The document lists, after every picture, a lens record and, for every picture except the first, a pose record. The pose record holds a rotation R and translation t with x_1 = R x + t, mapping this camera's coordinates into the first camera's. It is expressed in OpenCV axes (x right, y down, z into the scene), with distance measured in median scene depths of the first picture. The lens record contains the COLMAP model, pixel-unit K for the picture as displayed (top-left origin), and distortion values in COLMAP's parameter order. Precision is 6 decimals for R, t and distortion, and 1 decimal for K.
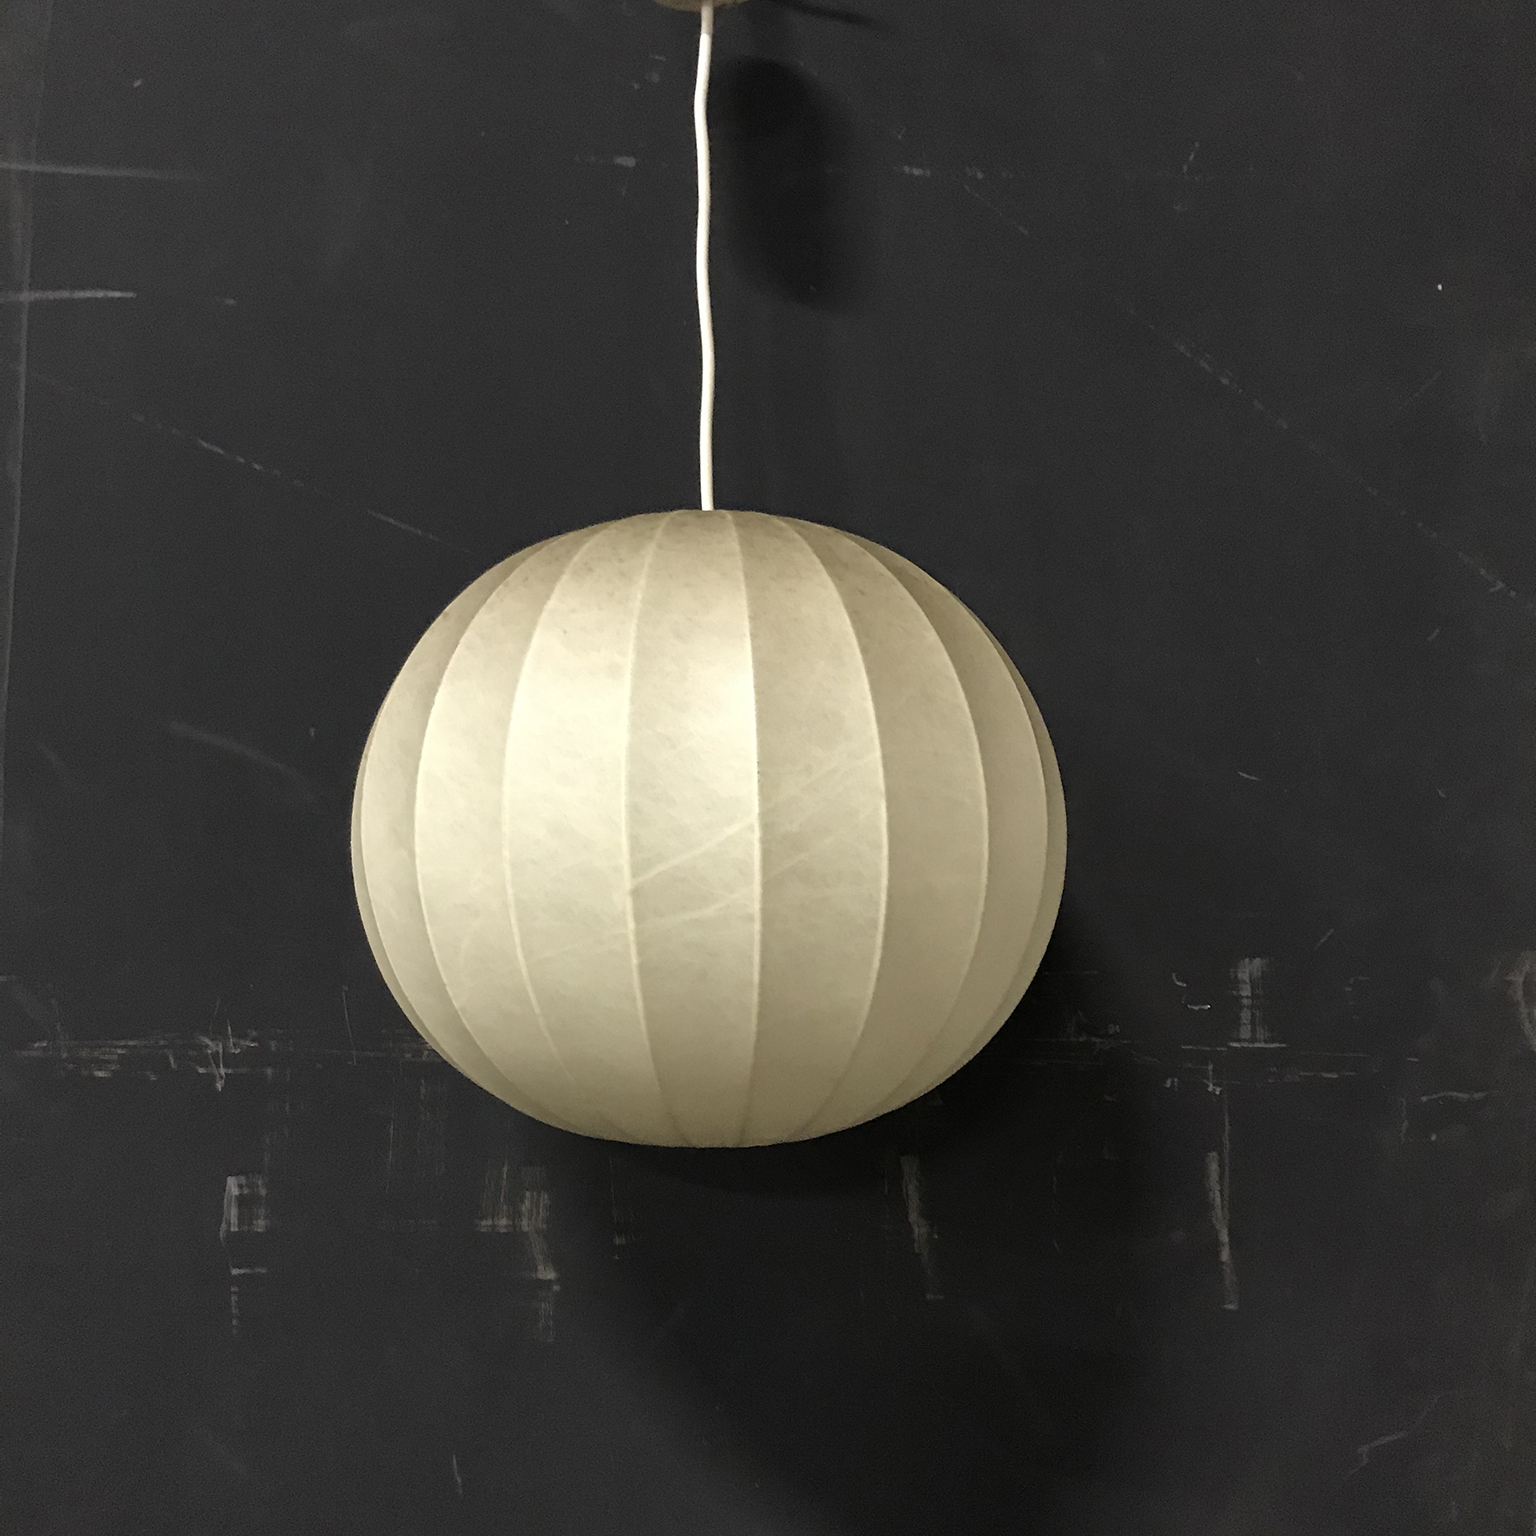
lens RADIAL K [[1528.0, 0, 758.8], [0, 1528.0, 771.8], [0, 0, 1]] dist [0.140565, 0.000000]
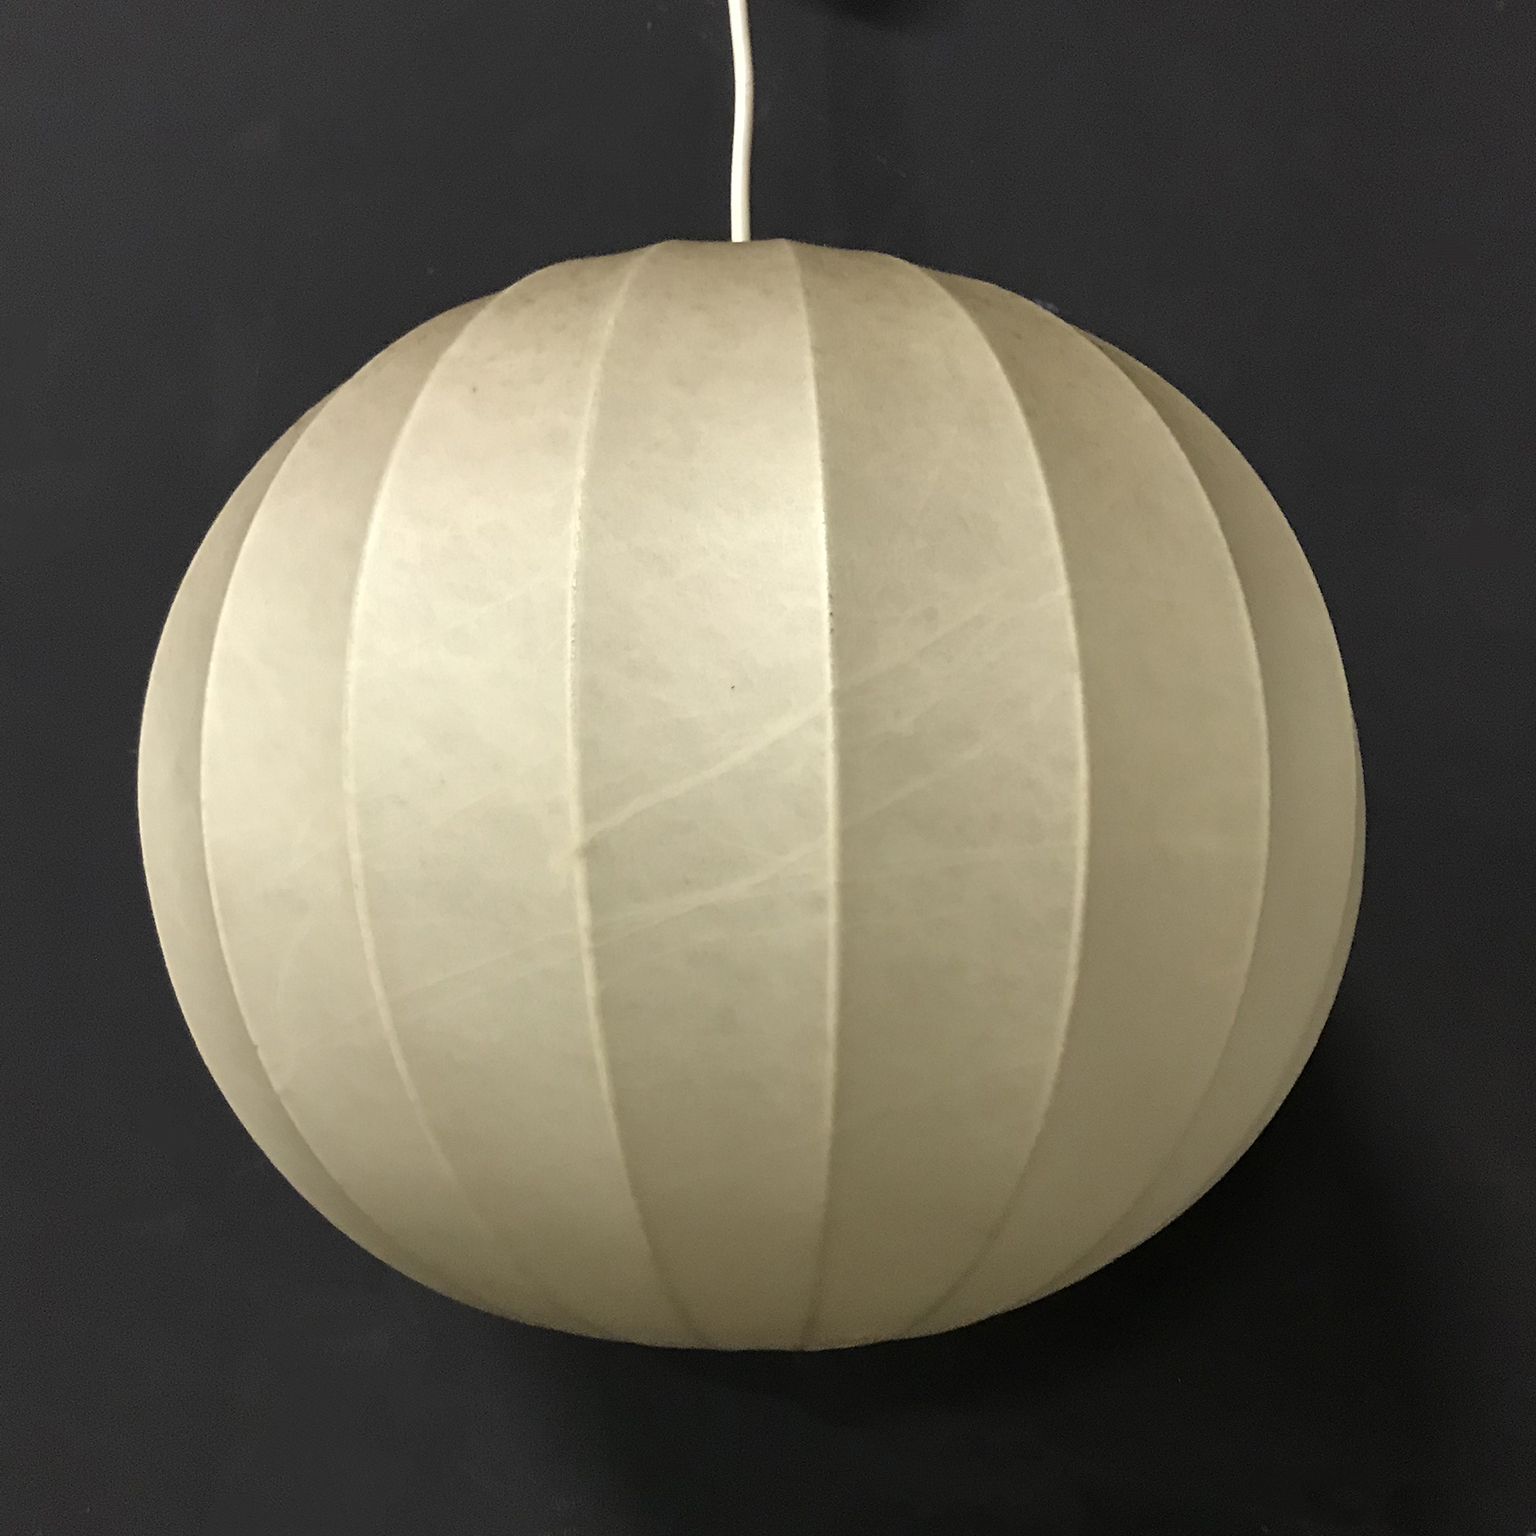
lens RADIAL K [[1528.0, 0, 760.0], [0, 1528.0, 773.8], [0, 0, 1]] dist [0.140565, 0.000000]
pose [[0.999207, -0.006538, -0.039287, -0.004664], [0.003710, 0.997424, -0.071636, 0.086735], [0.039654, 0.071434, 0.996657, 0.480357]]
